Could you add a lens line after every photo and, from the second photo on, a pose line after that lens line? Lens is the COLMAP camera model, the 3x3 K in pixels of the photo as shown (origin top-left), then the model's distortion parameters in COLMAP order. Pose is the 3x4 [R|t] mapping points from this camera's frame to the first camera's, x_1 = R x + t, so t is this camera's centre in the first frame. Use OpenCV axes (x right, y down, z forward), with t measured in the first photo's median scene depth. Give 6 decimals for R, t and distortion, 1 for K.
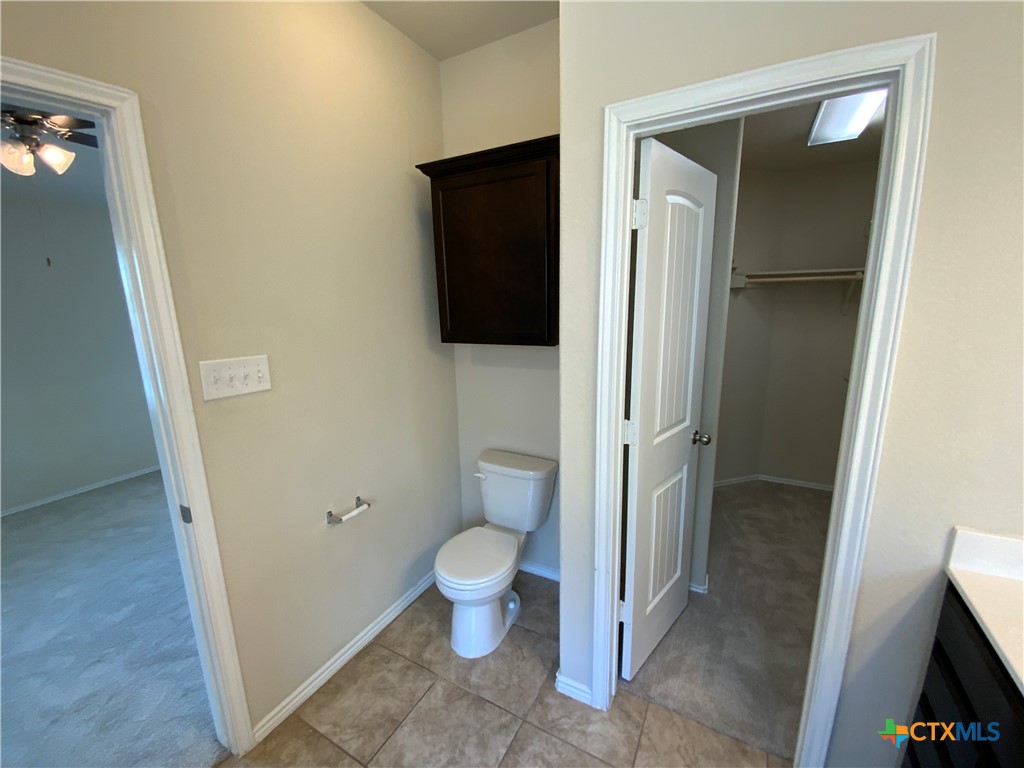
lens RADIAL K [[415.2, 0, 513.5], [0, 415.2, 383.8], [0, 0, 1]] dist [0.019396, -0.016993]
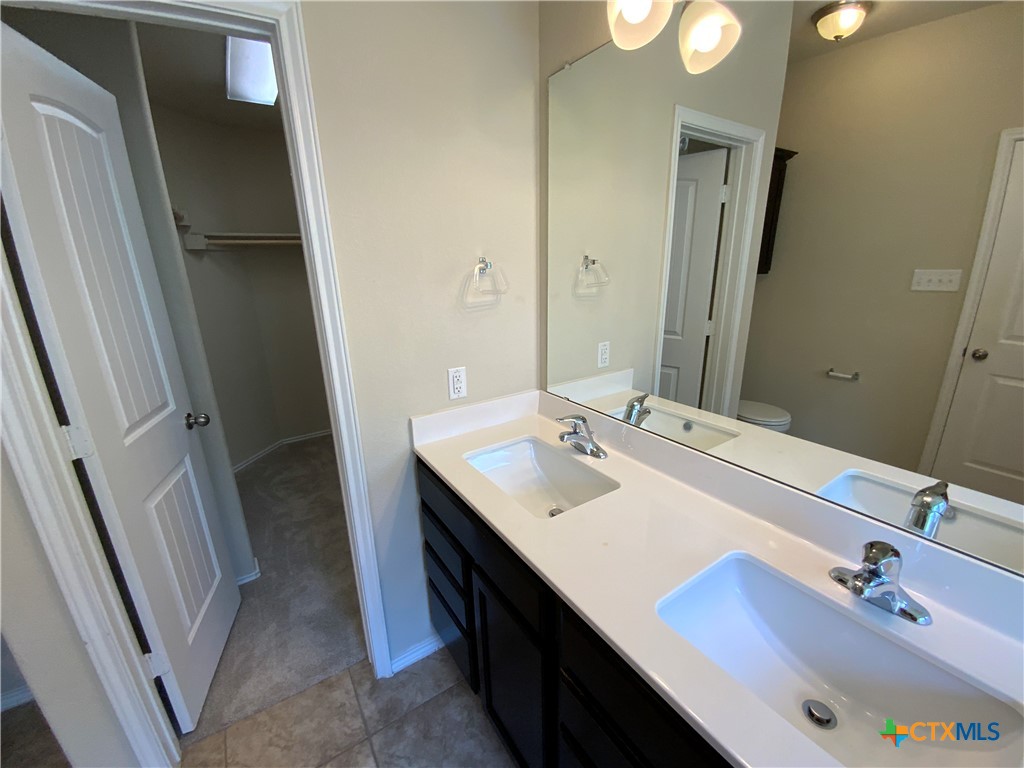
lens RADIAL K [[415.2, 0, 513.5], [0, 415.2, 383.8], [0, 0, 1]] dist [0.019396, -0.016993]
pose [[0.464174, -0.246715, 0.850690, 0.040751], [0.190589, 0.965747, 0.176090, 0.031719], [-0.864996, 0.080396, 0.495297, 0.005606]]
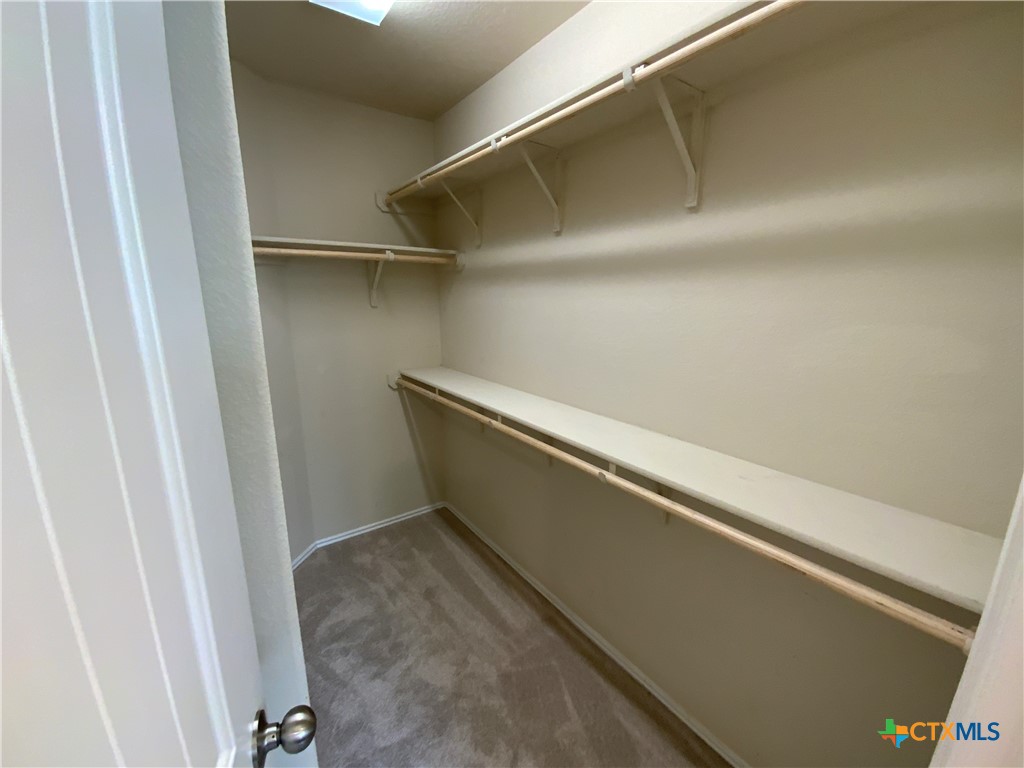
lens RADIAL K [[415.2, 0, 513.5], [0, 415.2, 383.8], [0, 0, 1]] dist [0.019396, -0.016993]
pose [[0.426525, -0.182799, 0.885811, 0.306387], [0.171174, 0.977979, 0.119398, -0.119495], [-0.888130, 0.100701, 0.448423, 0.703340]]
